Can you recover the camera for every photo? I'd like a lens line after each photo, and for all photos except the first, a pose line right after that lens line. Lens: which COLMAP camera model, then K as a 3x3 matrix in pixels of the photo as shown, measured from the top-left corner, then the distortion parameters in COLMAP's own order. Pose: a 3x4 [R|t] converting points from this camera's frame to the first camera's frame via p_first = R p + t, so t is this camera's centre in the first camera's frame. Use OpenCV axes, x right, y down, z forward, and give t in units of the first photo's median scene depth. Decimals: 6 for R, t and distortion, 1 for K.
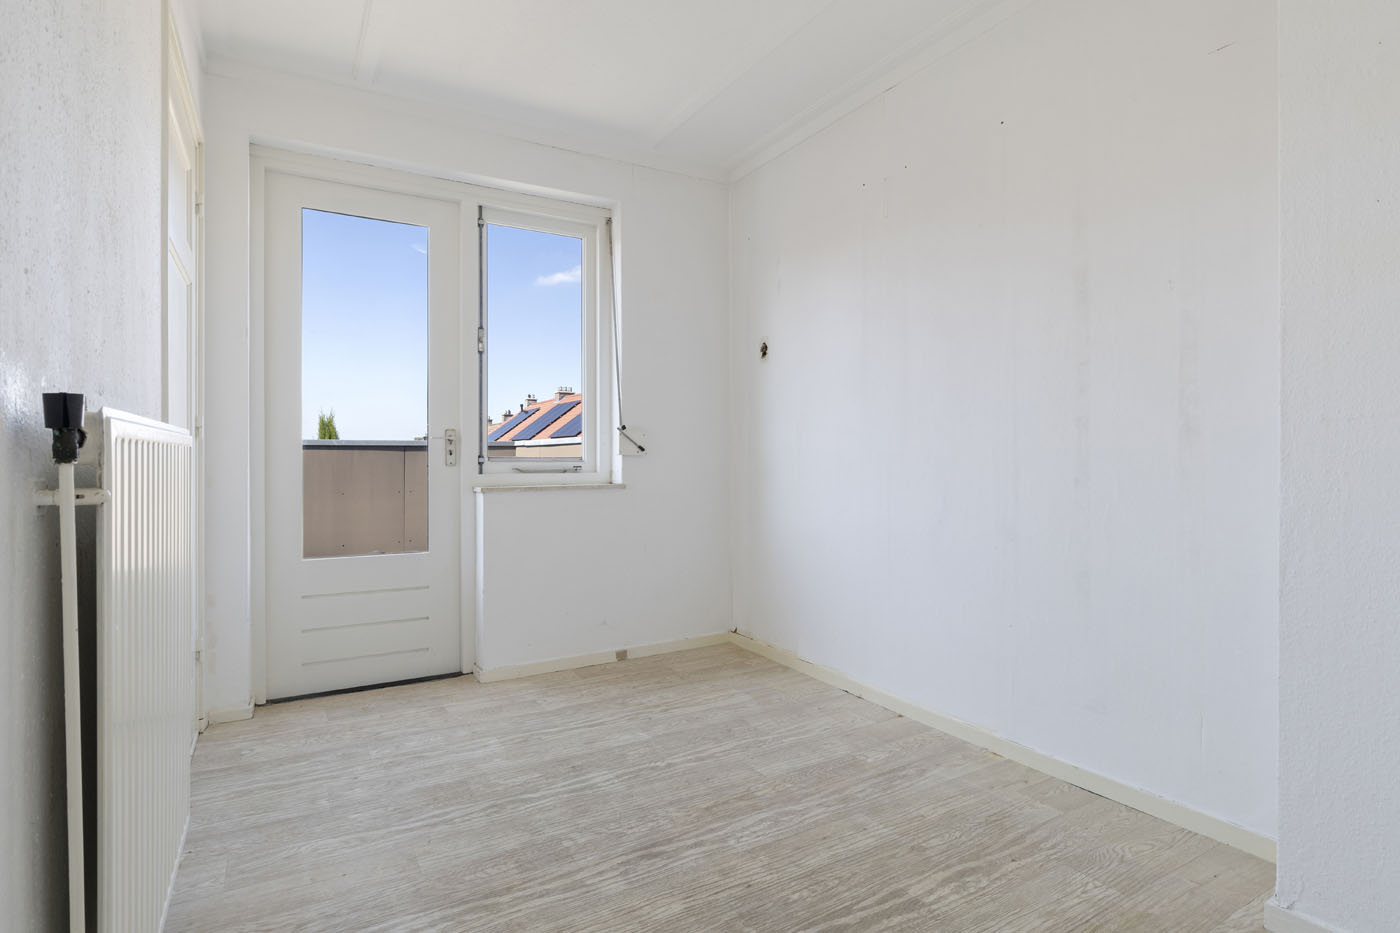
lens RADIAL K [[697.8, 0, 654.9], [0, 697.8, 458.4], [0, 0, 1]] dist [-0.001004, -0.000452]
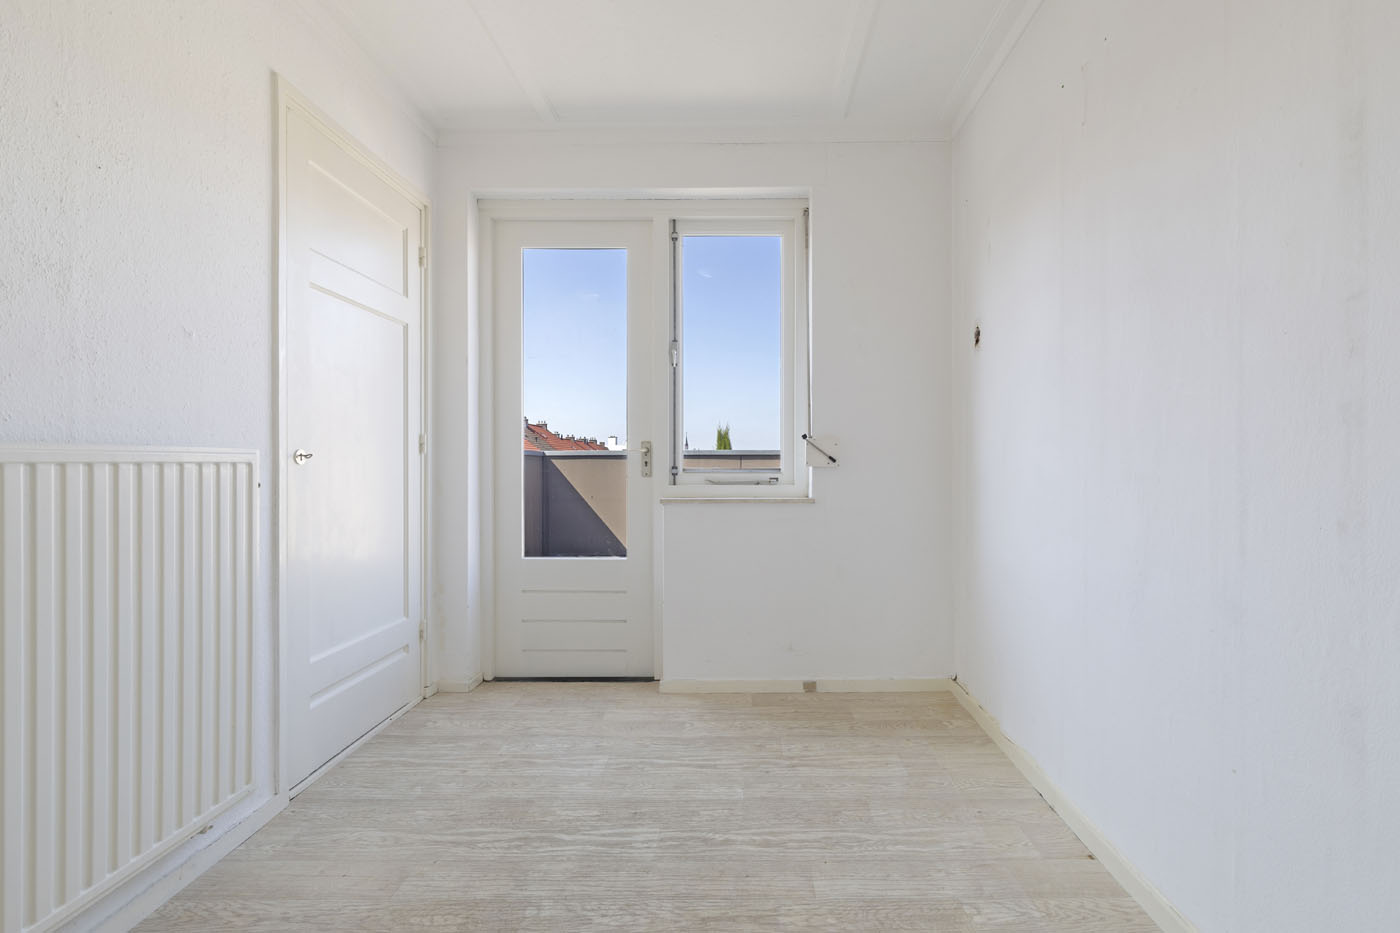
lens RADIAL K [[637.7, 0, 735.1], [0, 637.7, 465.9], [0, 0, 1]] dist [0.007424, -0.000157]
pose [[0.879079, 0.002974, -0.476667, 0.312422], [-0.001674, 0.999994, 0.003153, -0.009726], [0.476673, -0.001973, 0.879078, 0.264960]]
